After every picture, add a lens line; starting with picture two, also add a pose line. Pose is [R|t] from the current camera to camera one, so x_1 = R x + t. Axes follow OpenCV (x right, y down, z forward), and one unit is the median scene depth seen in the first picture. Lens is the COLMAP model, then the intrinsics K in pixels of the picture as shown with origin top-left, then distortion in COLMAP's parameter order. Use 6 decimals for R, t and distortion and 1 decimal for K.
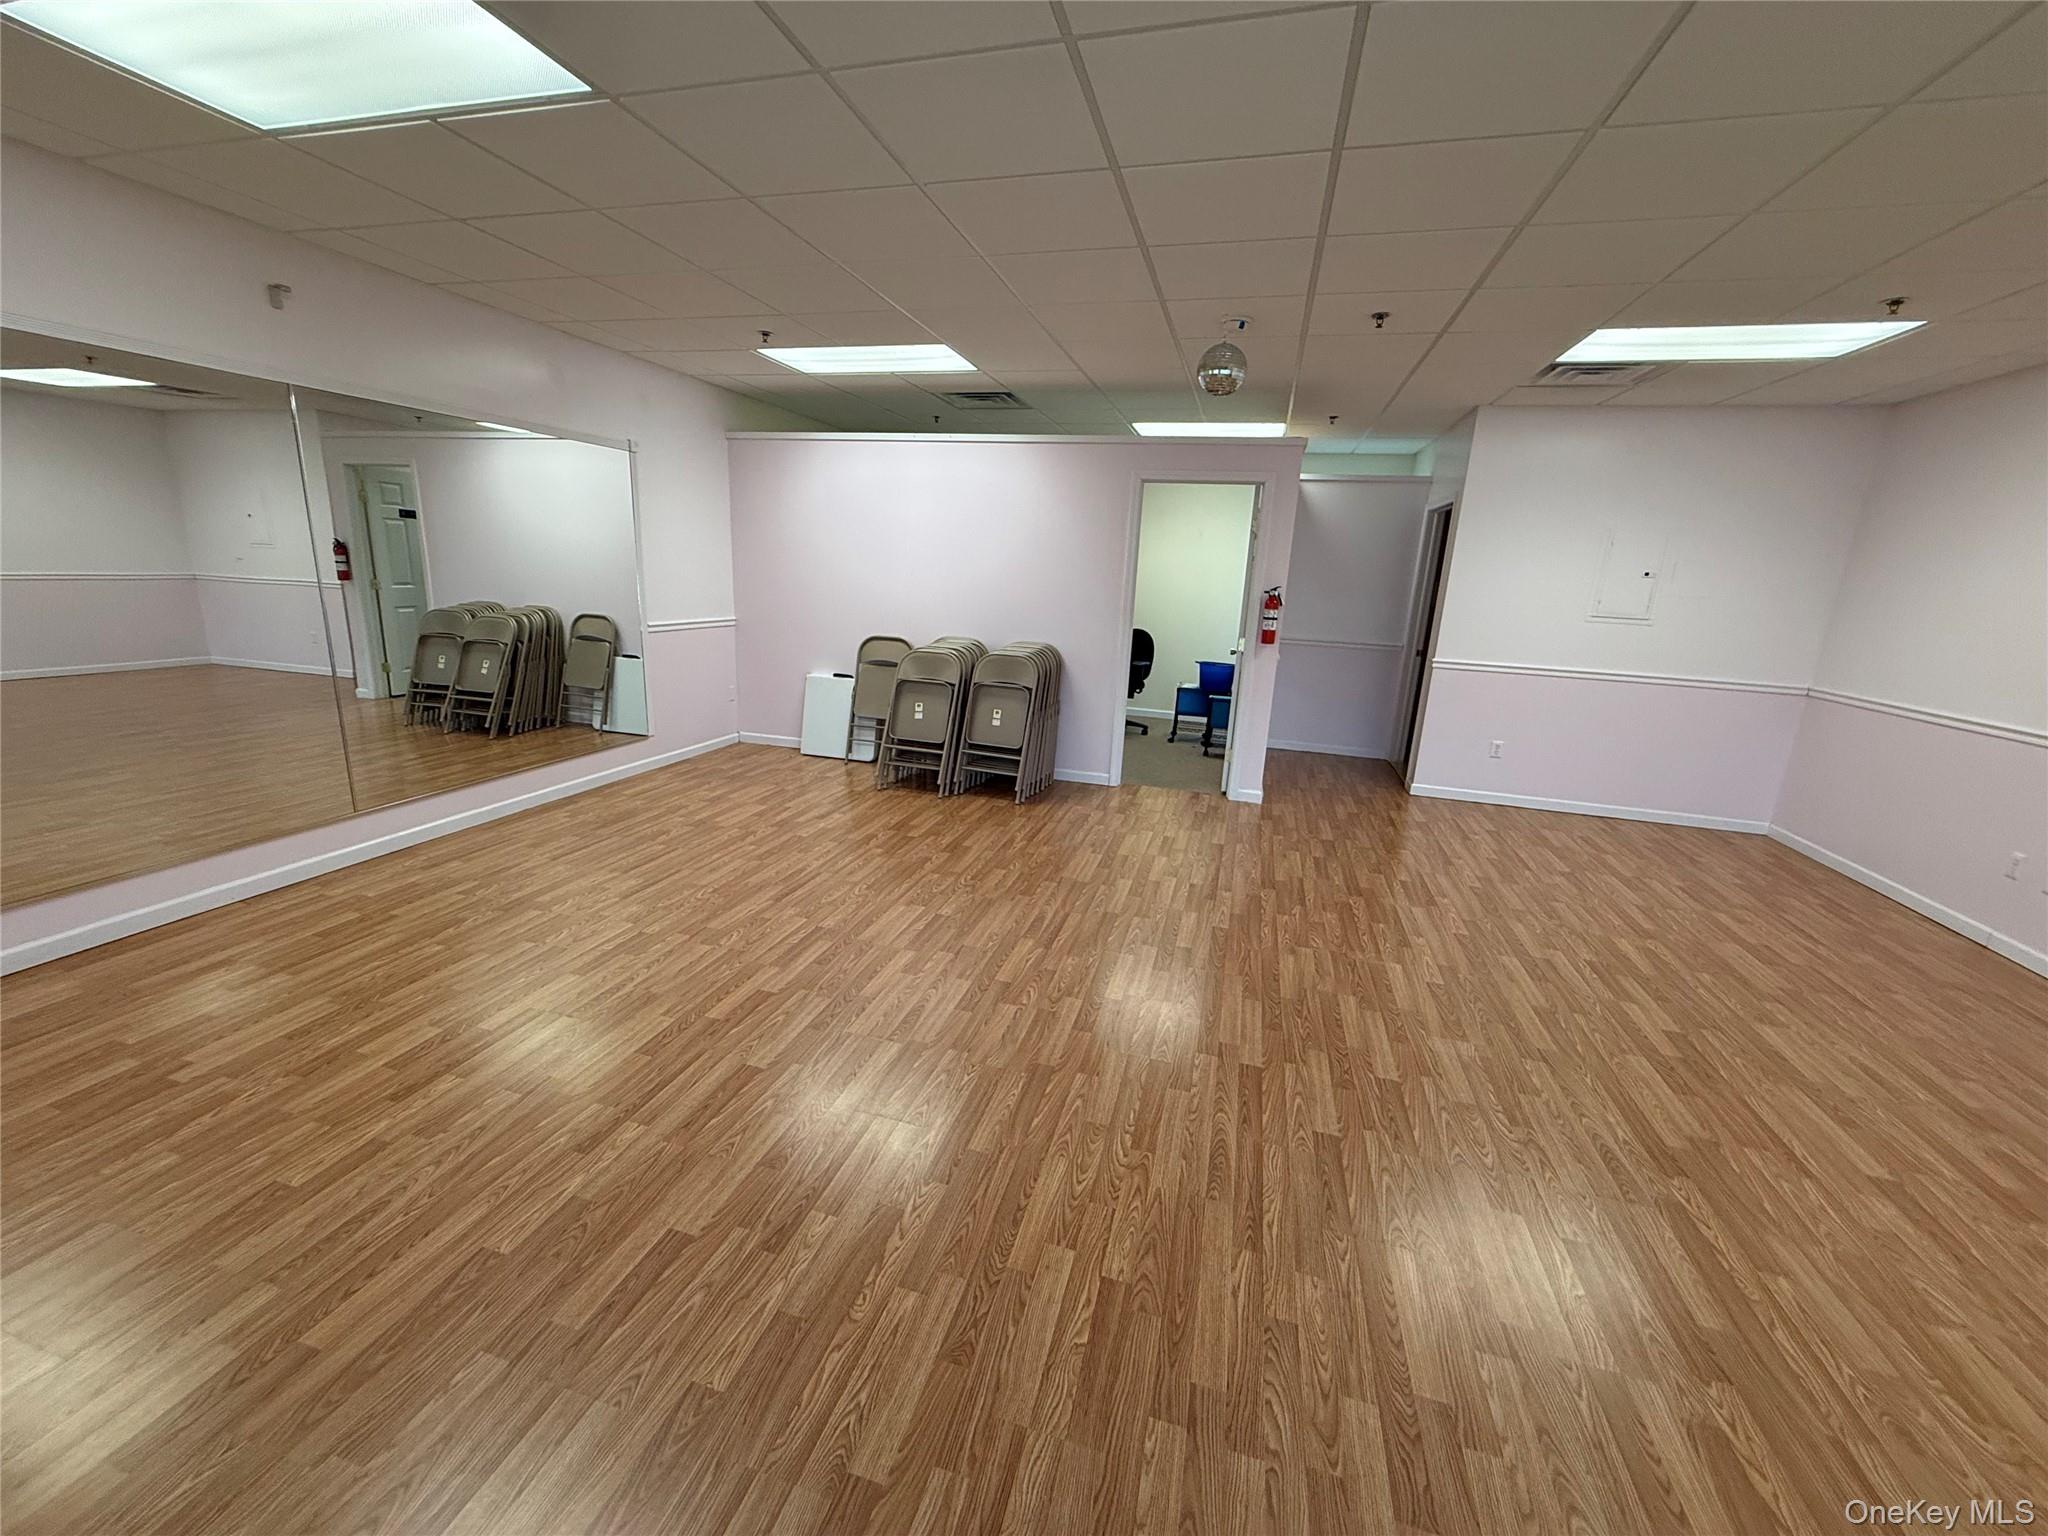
lens RADIAL K [[812.1, 0, 1017.3], [0, 812.1, 768.8], [0, 0, 1]] dist [0.001626, 0.000065]
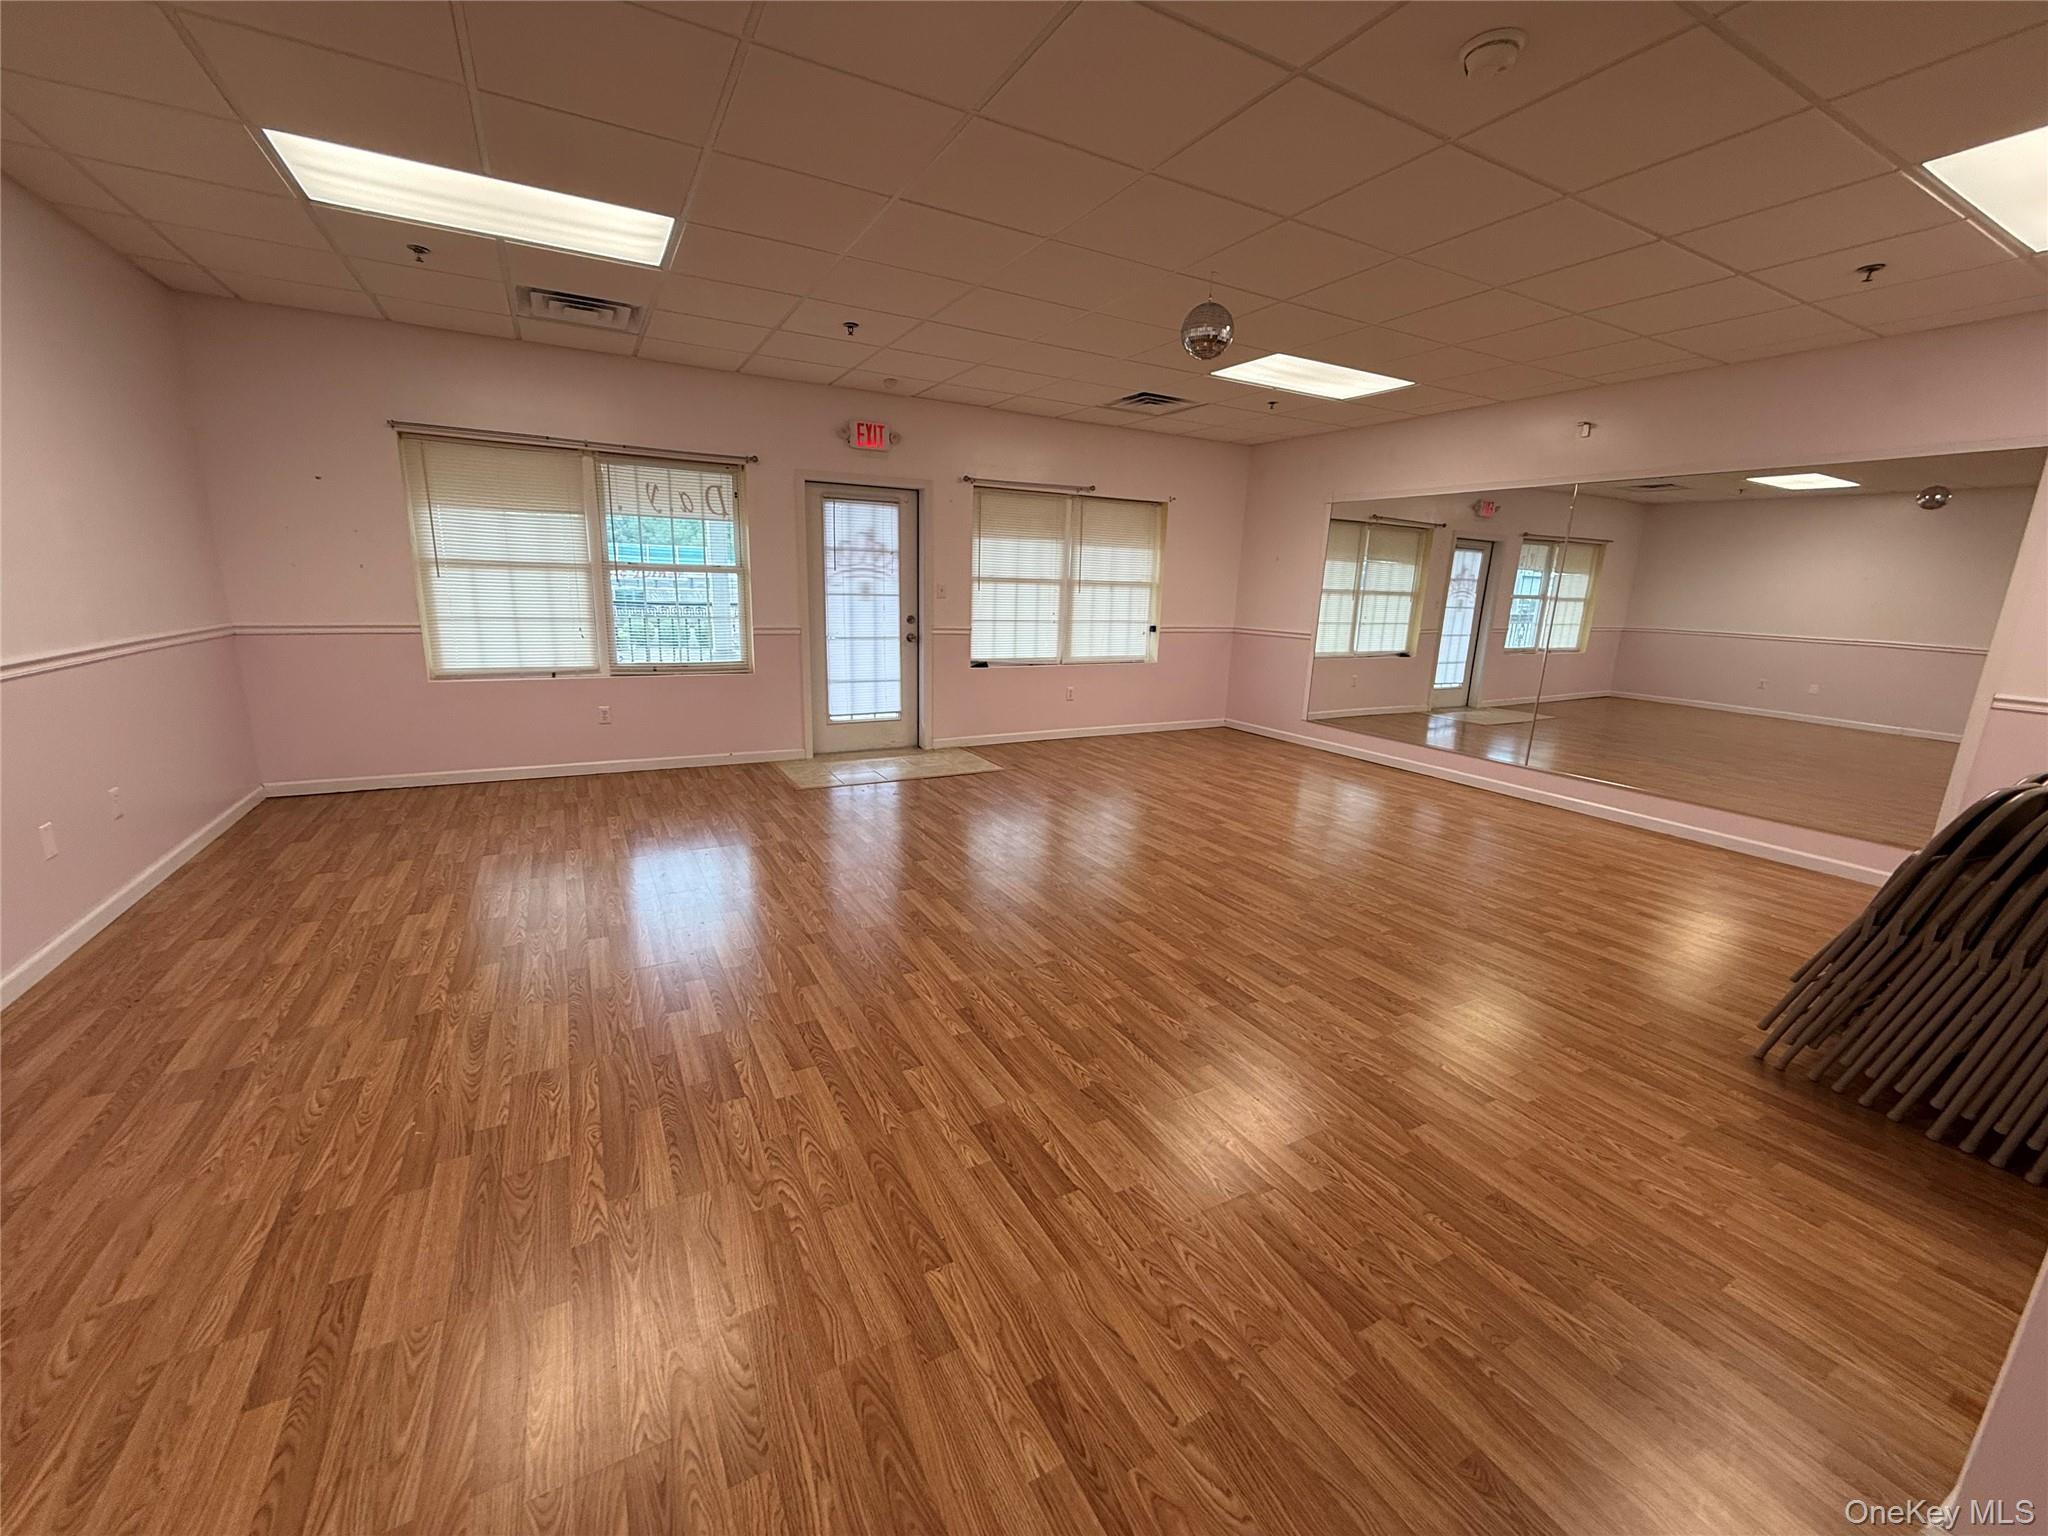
lens RADIAL K [[812.1, 0, 1017.3], [0, 812.1, 768.8], [0, 0, 1]] dist [0.001626, 0.000065]
pose [[-0.707750, 0.091238, -0.700547, 0.804469], [-0.236526, 0.903794, 0.356667, -0.226953], [0.665692, 0.418129, -0.618080, 1.187449]]
